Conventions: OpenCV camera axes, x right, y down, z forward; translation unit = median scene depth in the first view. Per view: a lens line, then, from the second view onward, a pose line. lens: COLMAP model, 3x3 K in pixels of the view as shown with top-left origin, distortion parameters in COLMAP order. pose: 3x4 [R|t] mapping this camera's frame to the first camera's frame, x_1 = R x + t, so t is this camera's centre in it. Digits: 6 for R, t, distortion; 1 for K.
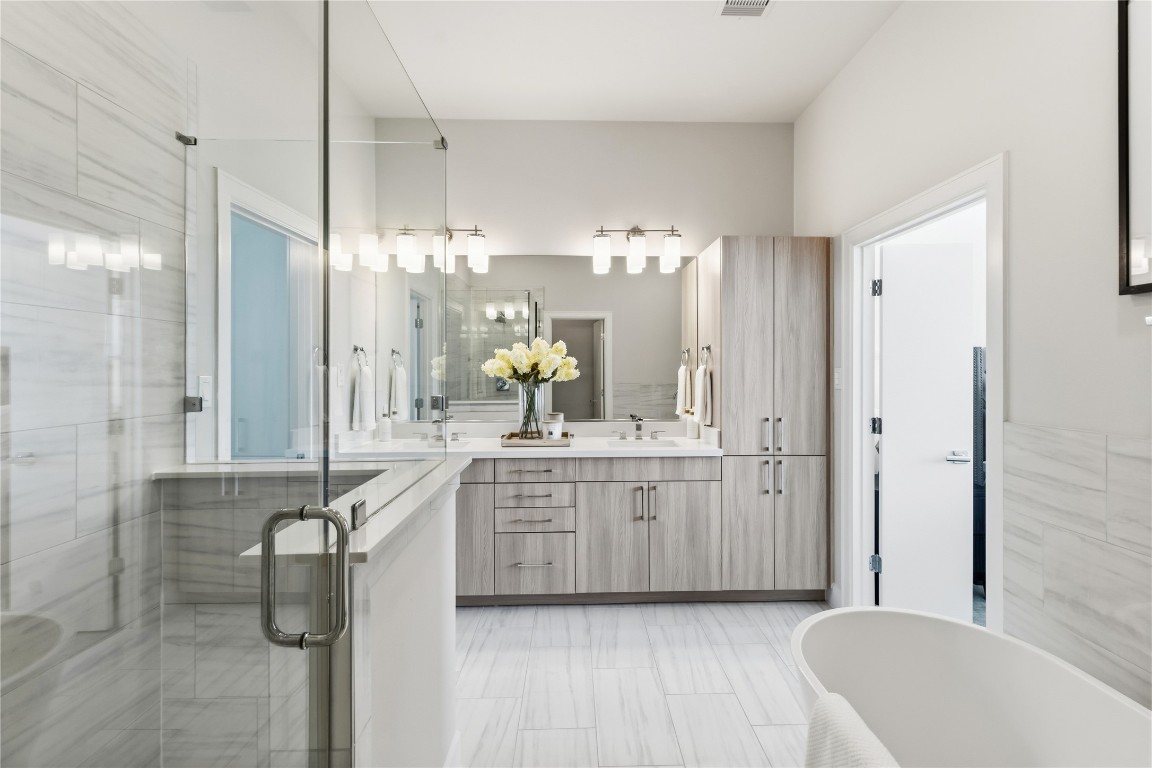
lens RADIAL K [[539.2, 0, 582.5], [0, 539.2, 373.3], [0, 0, 1]] dist [0.016271, -0.000232]
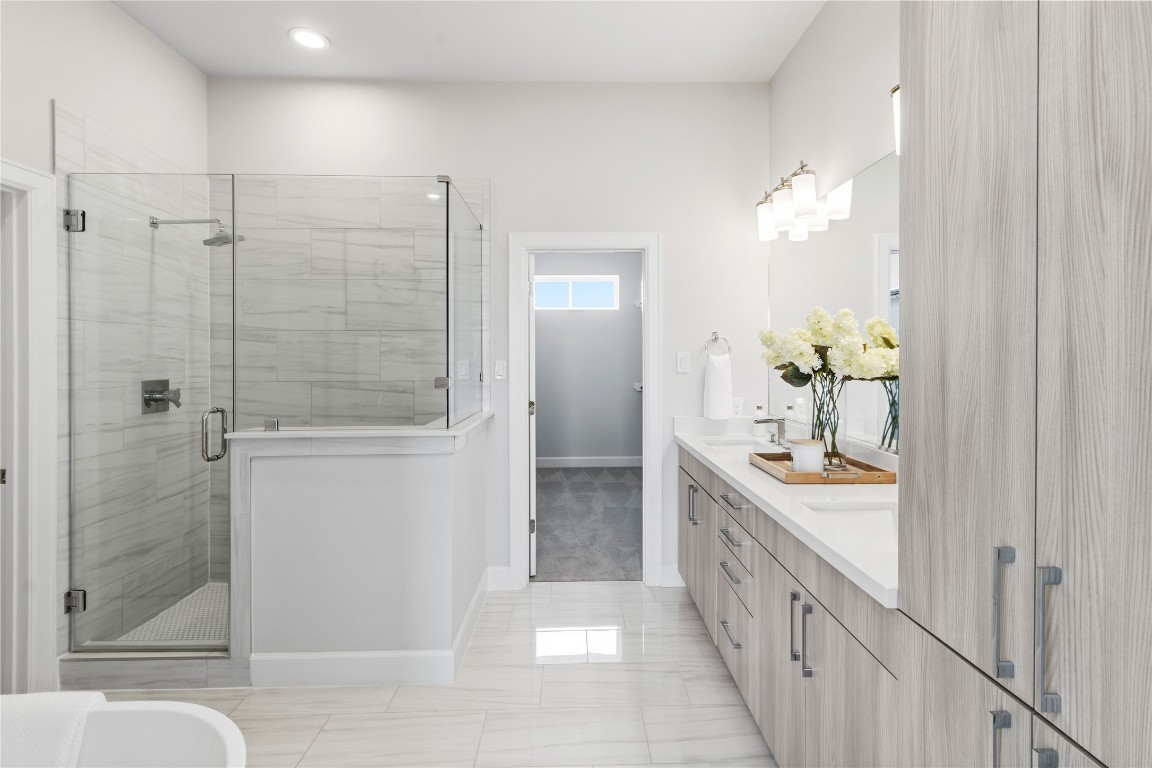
lens RADIAL K [[539.2, 0, 592.3], [0, 539.2, 366.3], [0, 0, 1]] dist [0.016271, -0.000232]
pose [[-0.000785, 0.018311, -0.999832, 0.601578], [-0.009543, 0.999787, 0.018317, -0.007266], [0.999954, 0.009556, -0.000610, 0.803392]]
